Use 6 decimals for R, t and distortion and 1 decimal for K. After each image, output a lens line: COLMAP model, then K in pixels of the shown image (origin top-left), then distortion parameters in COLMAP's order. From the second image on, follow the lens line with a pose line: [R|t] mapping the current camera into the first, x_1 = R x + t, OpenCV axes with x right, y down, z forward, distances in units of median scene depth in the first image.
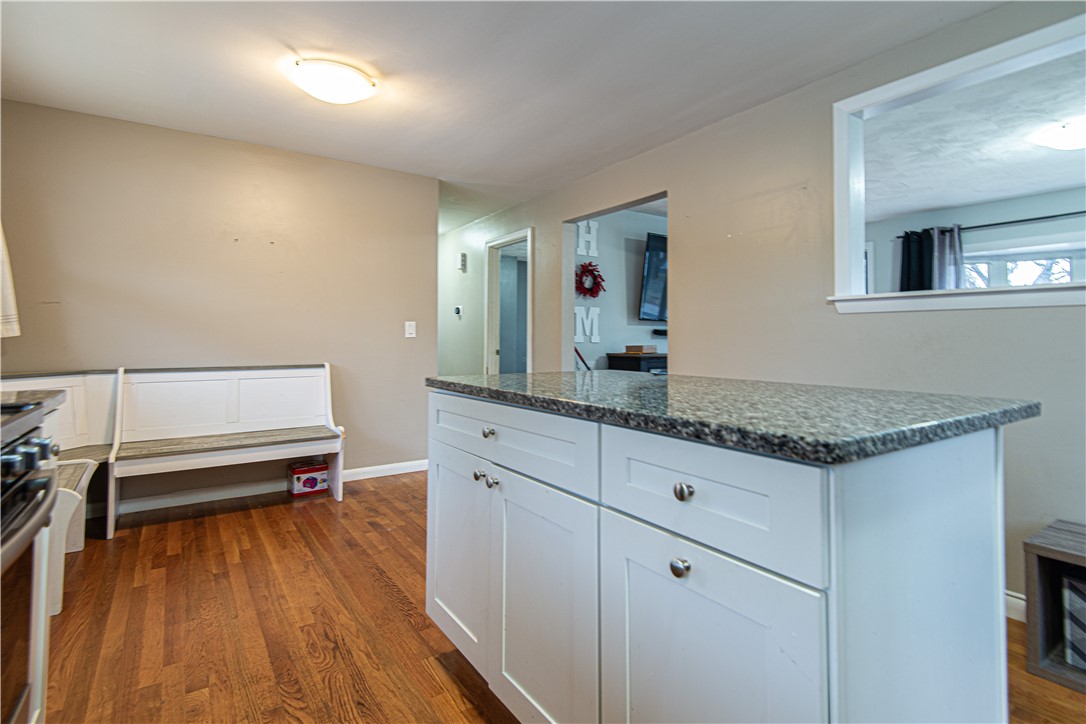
lens RADIAL K [[524.2, 0, 545.1], [0, 524.2, 321.7], [0, 0, 1]] dist [0.031753, -0.022082]
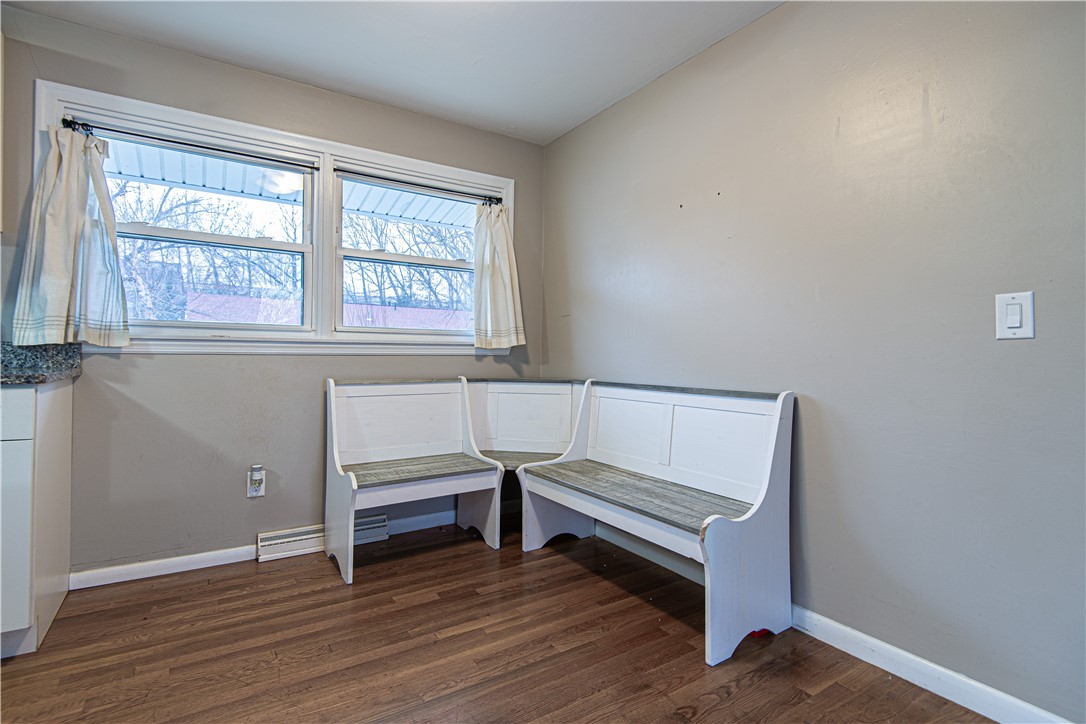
lens RADIAL K [[526.6, 0, 536.6], [0, 526.6, 354.9], [0, 0, 1]] dist [0.031383, -0.020029]
pose [[-0.029520, -0.007751, -0.999534, 0.137018], [0.021215, 0.999740, -0.008379, 0.049509], [0.999339, -0.021453, -0.029348, 0.929747]]
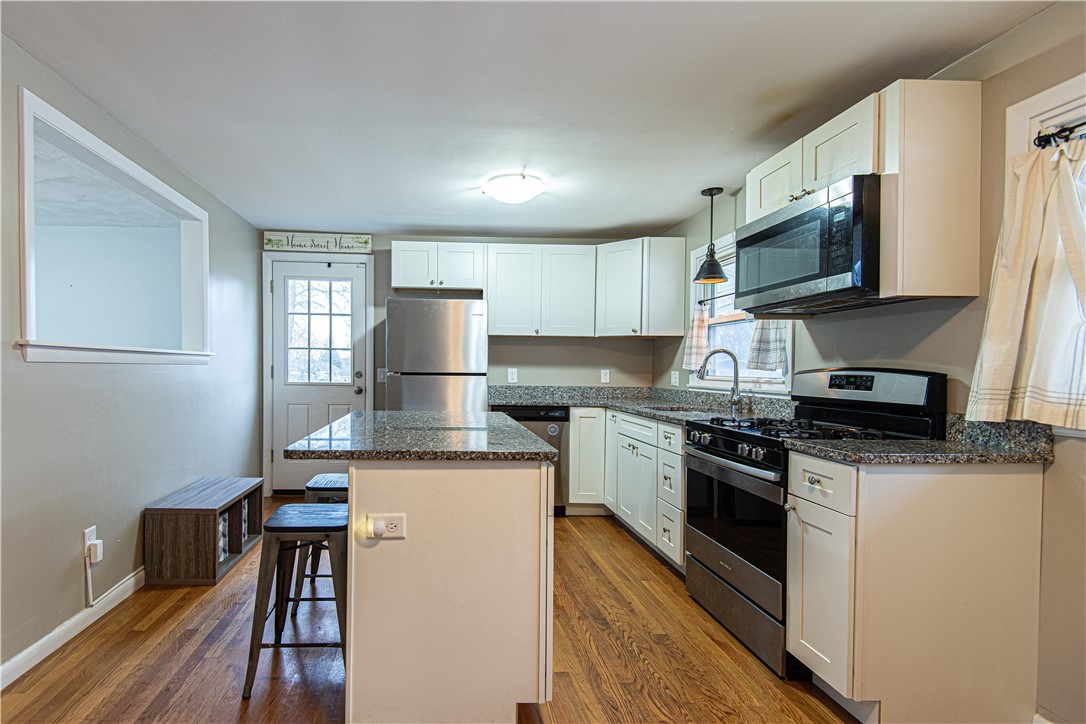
lens RADIAL K [[531.1, 0, 446.1], [0, 531.1, 375.3], [0, 0, 1]] dist [0.002964, -0.000839]
pose [[-0.835164, -0.022449, 0.549542, -0.331339], [-0.033104, 0.999407, -0.009484, -0.005960], [-0.549004, -0.026112, -0.835412, 1.088455]]
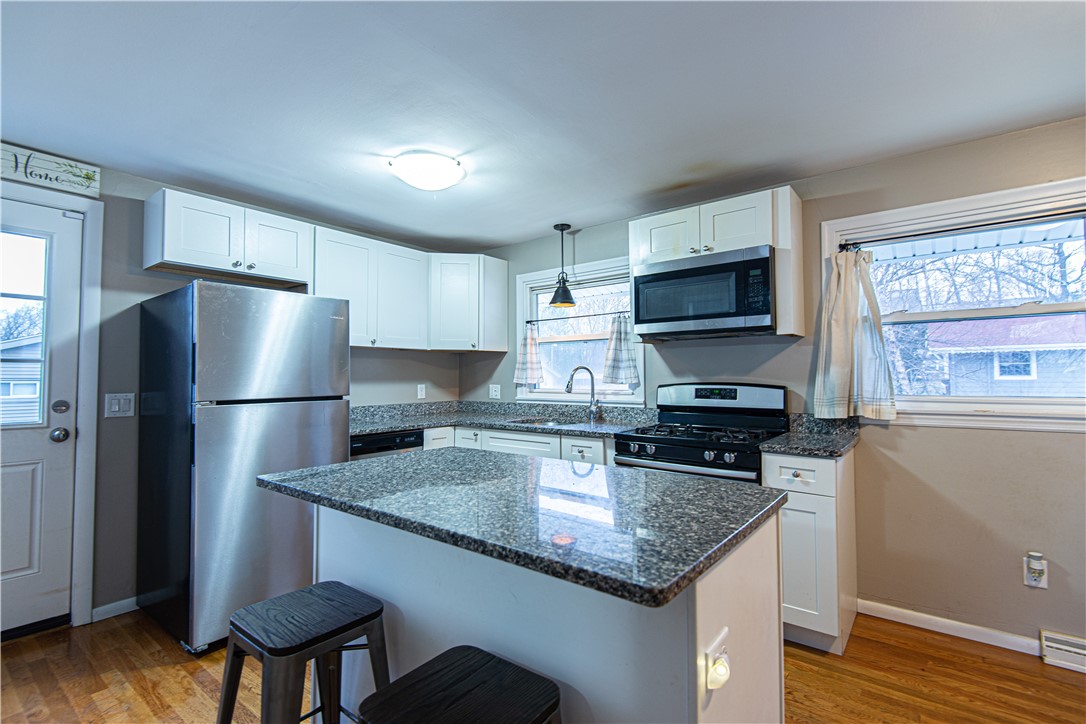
lens RADIAL K [[498.0, 0, 536.3], [0, 498.0, 359.9], [0, 0, 1]] dist [0.029826, -0.019025]
pose [[-0.955552, -0.009191, -0.294679, 0.214596], [0.009761, 0.997980, -0.062780, -0.029893], [0.294661, -0.062866, -0.953532, 0.956831]]
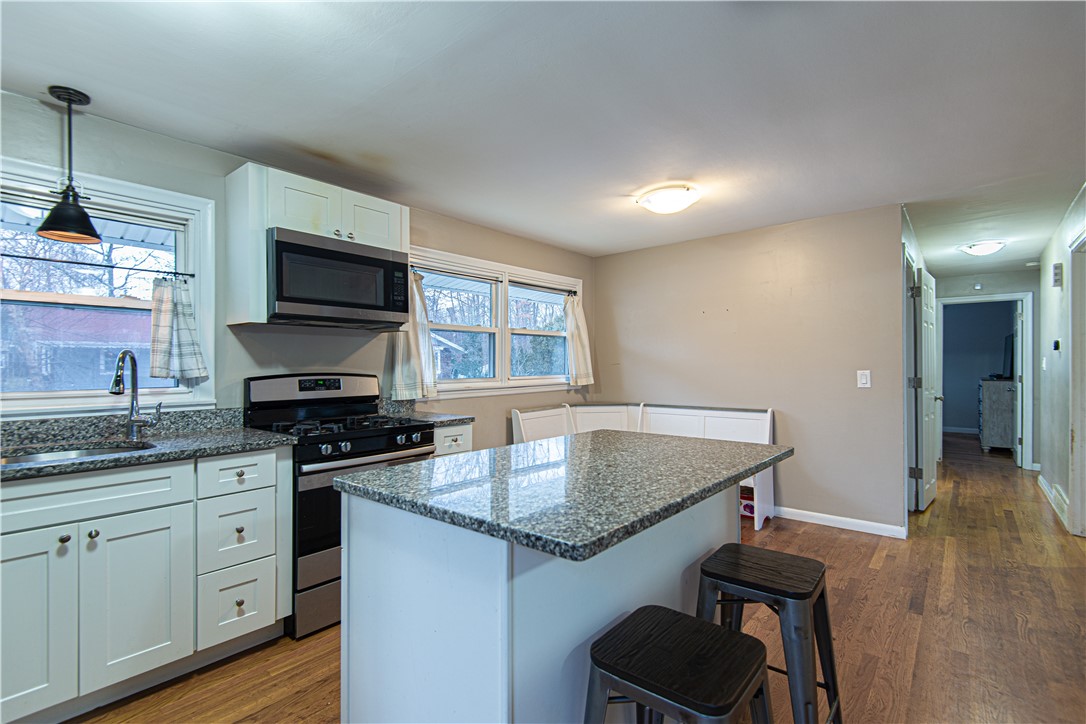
lens RADIAL K [[498.0, 0, 536.3], [0, 498.0, 359.9], [0, 0, 1]] dist [0.029826, -0.019025]
pose [[0.265926, -0.018994, -0.963806, 0.592965], [0.038739, 0.999209, -0.009003, -0.043884], [0.963215, -0.034943, 0.266451, 0.280099]]
